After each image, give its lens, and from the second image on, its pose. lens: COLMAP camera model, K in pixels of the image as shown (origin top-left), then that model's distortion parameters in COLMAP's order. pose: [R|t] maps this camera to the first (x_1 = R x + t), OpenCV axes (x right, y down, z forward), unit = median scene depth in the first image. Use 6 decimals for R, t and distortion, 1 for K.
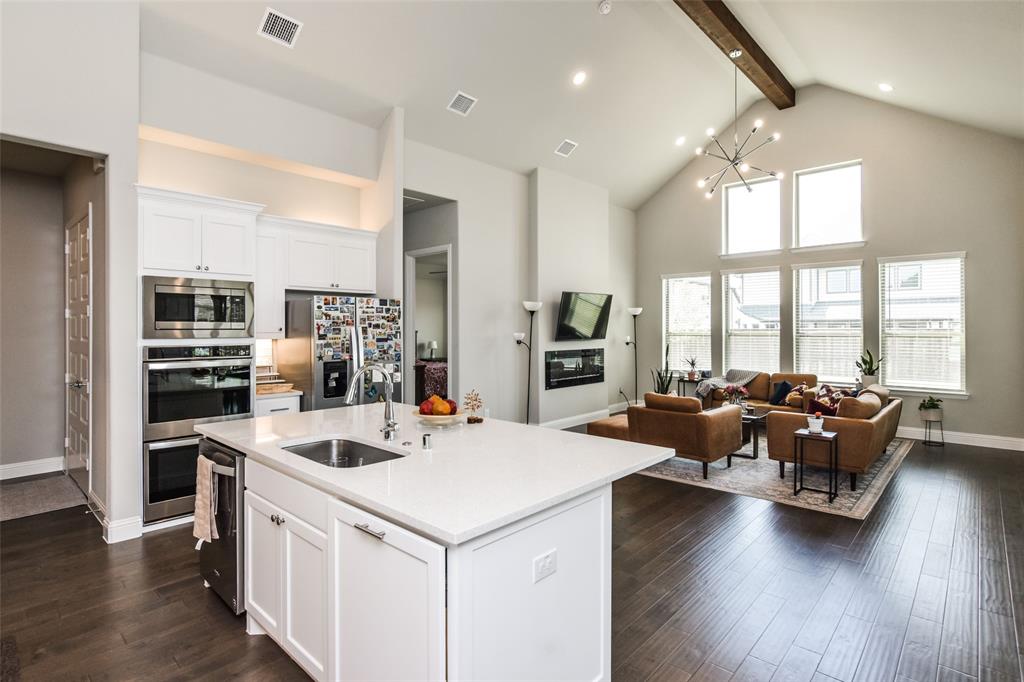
lens RADIAL K [[510.4, 0, 512.0], [0, 510.4, 341.0], [0, 0, 1]] dist [-0.002006, -0.000111]
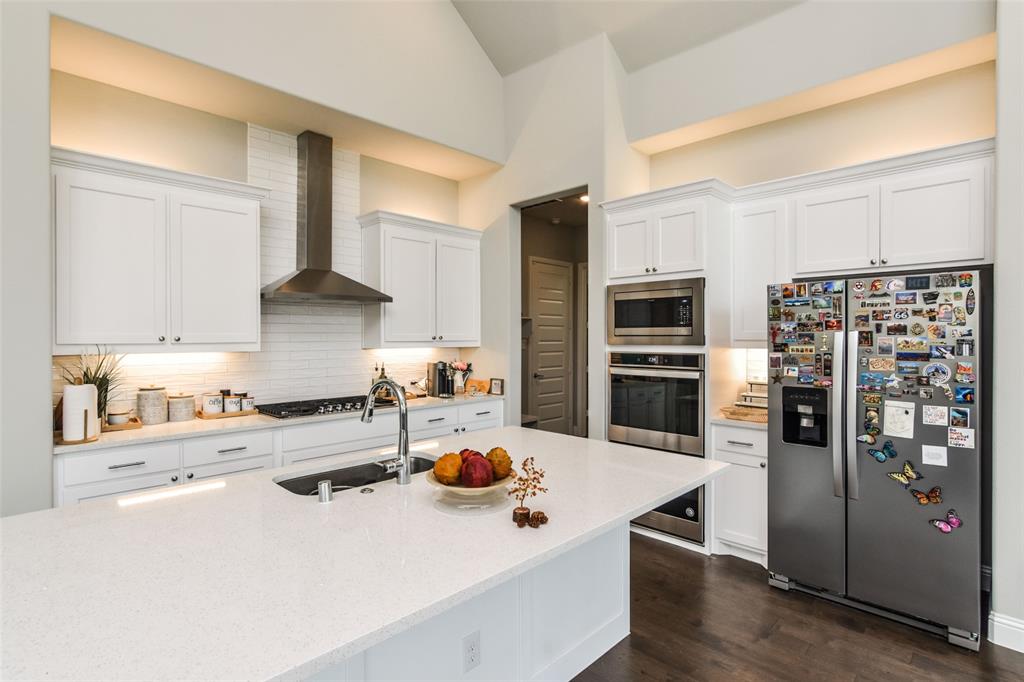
lens RADIAL K [[506.0, 0, 512.0], [0, 506.0, 341.0], [0, 0, 1]] dist [0.000473, 0.000249]
pose [[-0.026056, 0.010583, -0.999604, 0.273049], [-0.023886, 0.999652, 0.011206, -0.014626], [0.999375, 0.024168, -0.025794, 0.642547]]
